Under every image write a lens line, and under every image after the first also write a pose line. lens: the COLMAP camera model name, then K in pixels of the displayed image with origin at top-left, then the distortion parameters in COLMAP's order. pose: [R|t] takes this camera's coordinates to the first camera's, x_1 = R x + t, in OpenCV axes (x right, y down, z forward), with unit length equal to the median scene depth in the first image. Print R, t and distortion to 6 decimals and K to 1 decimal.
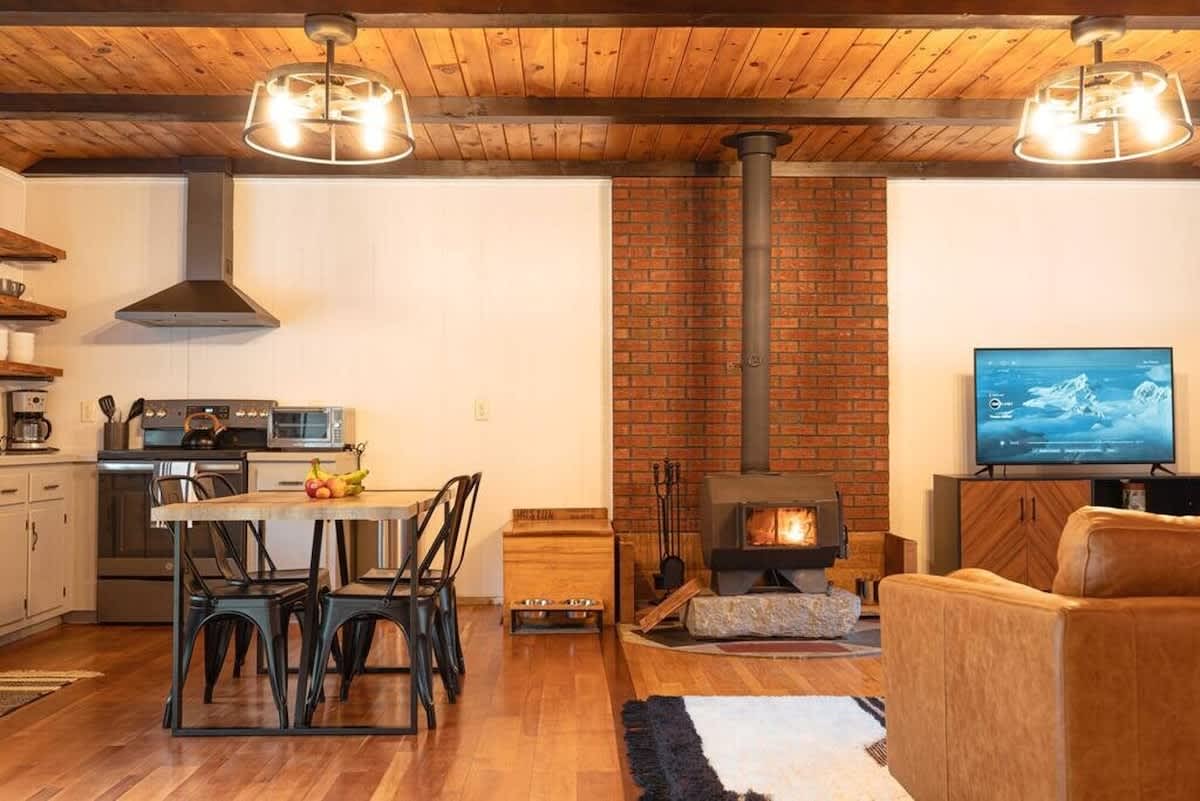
lens RADIAL K [[1064.9, 0, 634.3], [0, 1064.9, 391.2], [0, 0, 1]] dist [0.023321, -0.005867]
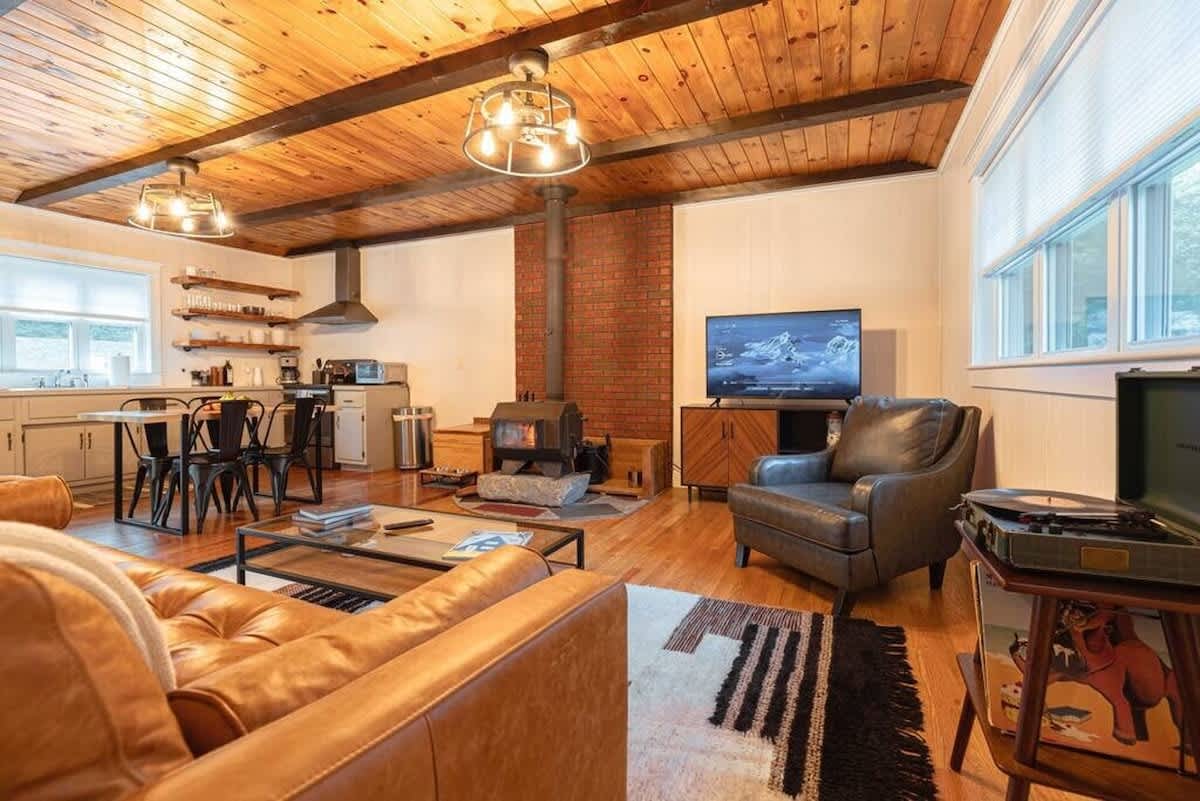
lens RADIAL K [[553.9, 0, 604.1], [0, 553.9, 383.1], [0, 0, 1]] dist [0.010949, -0.000166]
pose [[0.892949, 0.006167, -0.450115, 0.530002], [0.018955, 0.998504, 0.051285, 0.007996], [0.449758, -0.054327, 0.891497, 0.271135]]
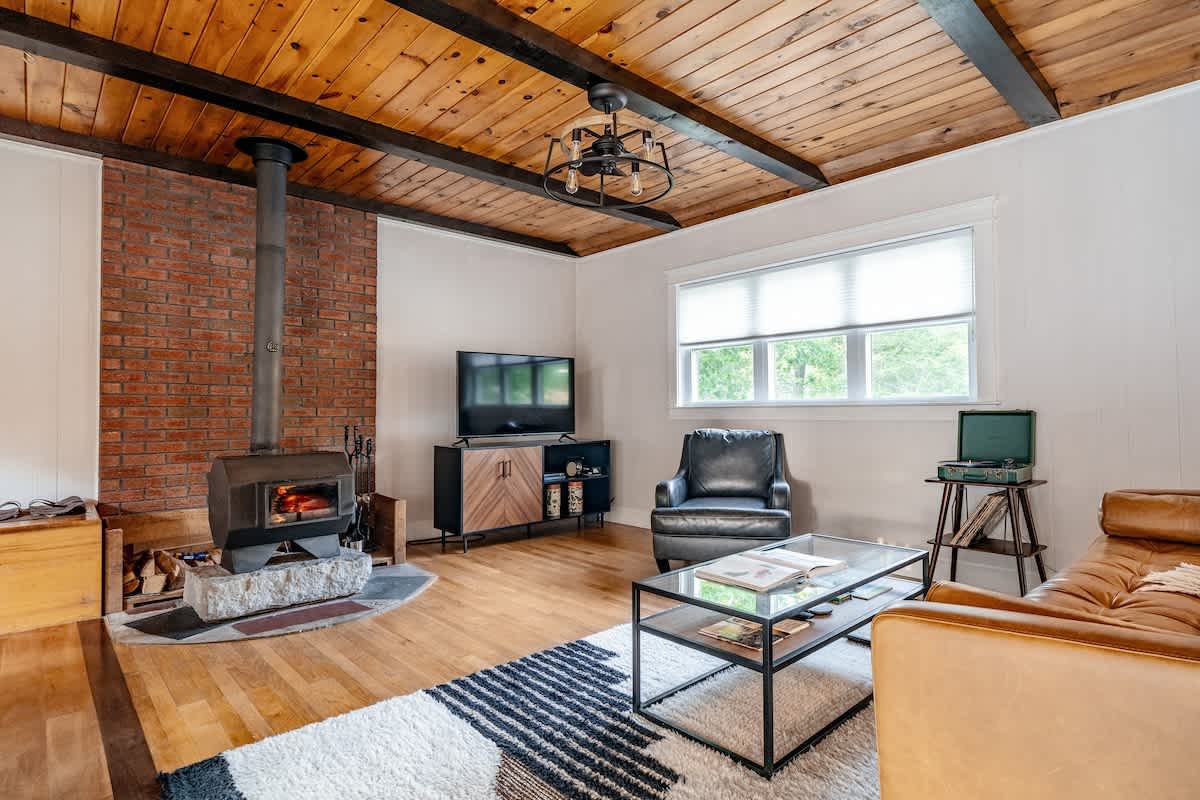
lens RADIAL K [[610.7, 0, 584.5], [0, 610.7, 397.6], [0, 0, 1]] dist [-0.001431, 0.000074]
pose [[0.785073, 0.012524, 0.619277, -0.018345], [-0.022505, 0.999712, 0.008313, 0.007721], [-0.618995, -0.020463, 0.785129, 0.287799]]
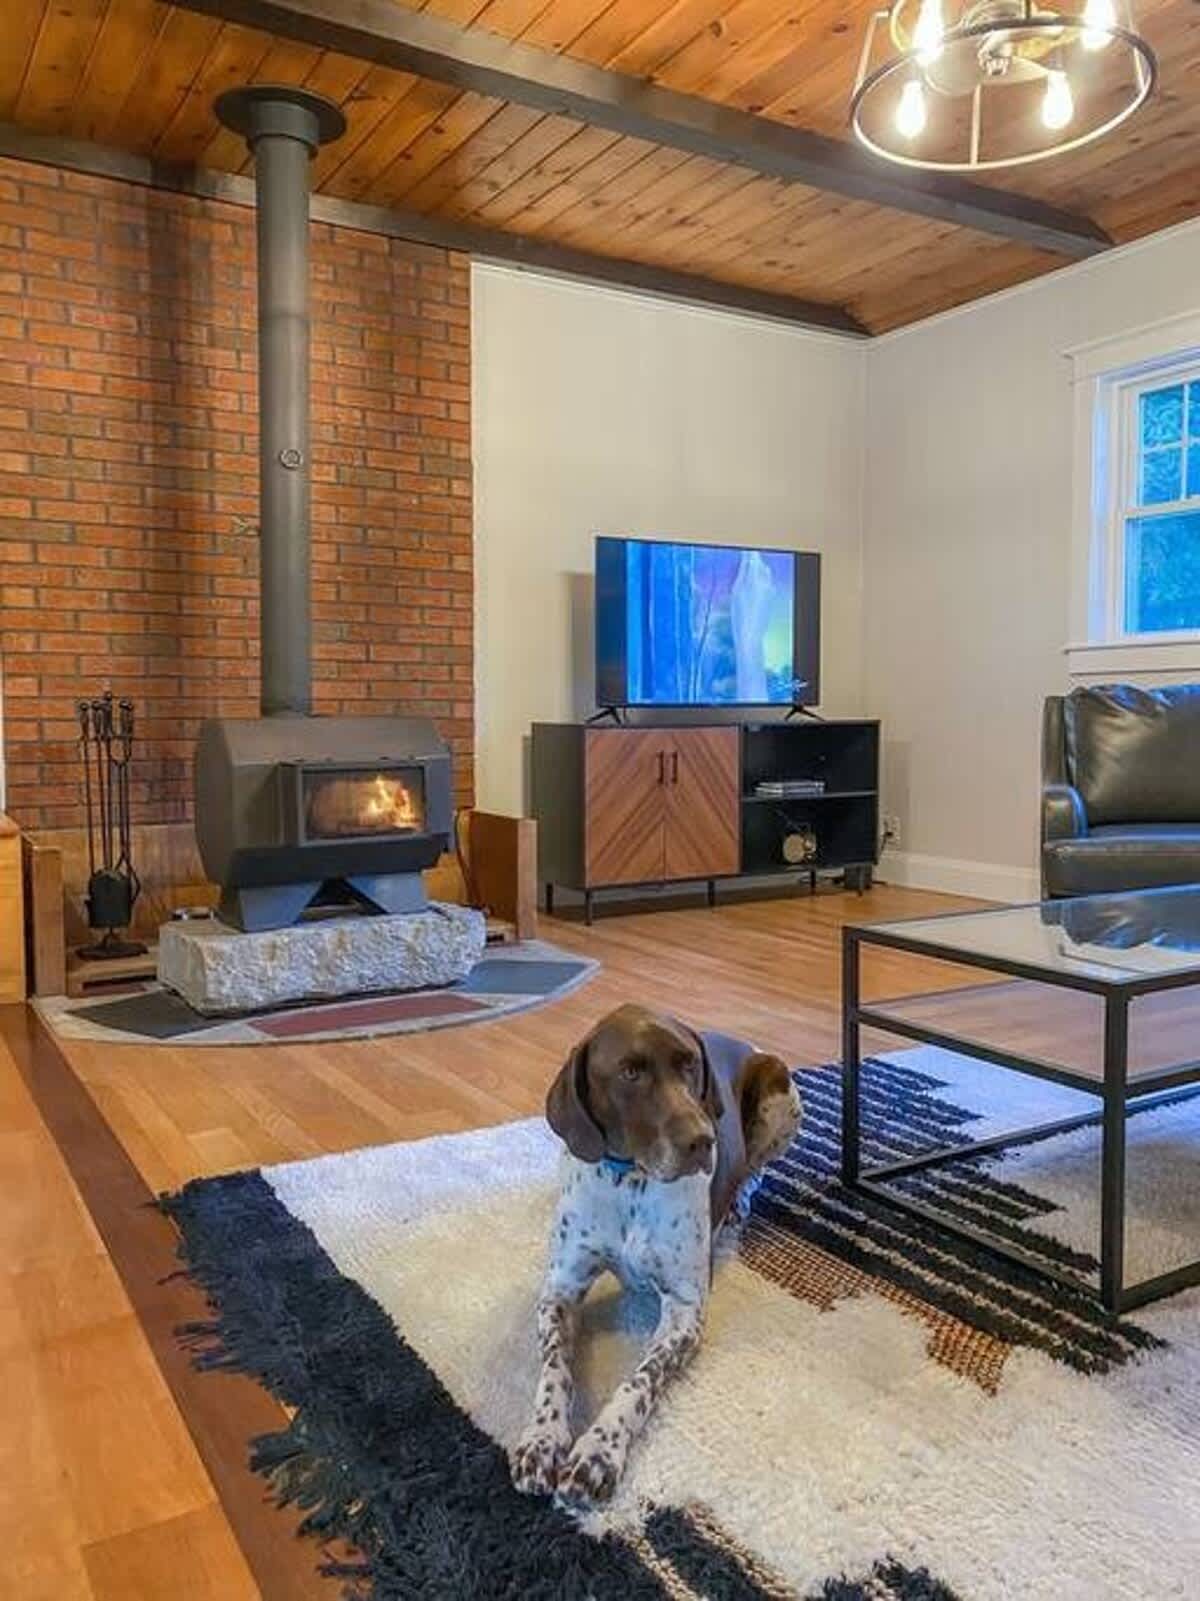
lens RADIAL K [[1213.0, 0, 599.6], [0, 1213.0, 781.0], [0, 0, 1]] dist [0.030708, -0.017213]
pose [[0.886115, -0.027743, 0.462635, -0.041012], [-0.016704, 0.995646, 0.091701, 0.045597], [-0.463165, -0.088986, 0.881794, 0.316015]]
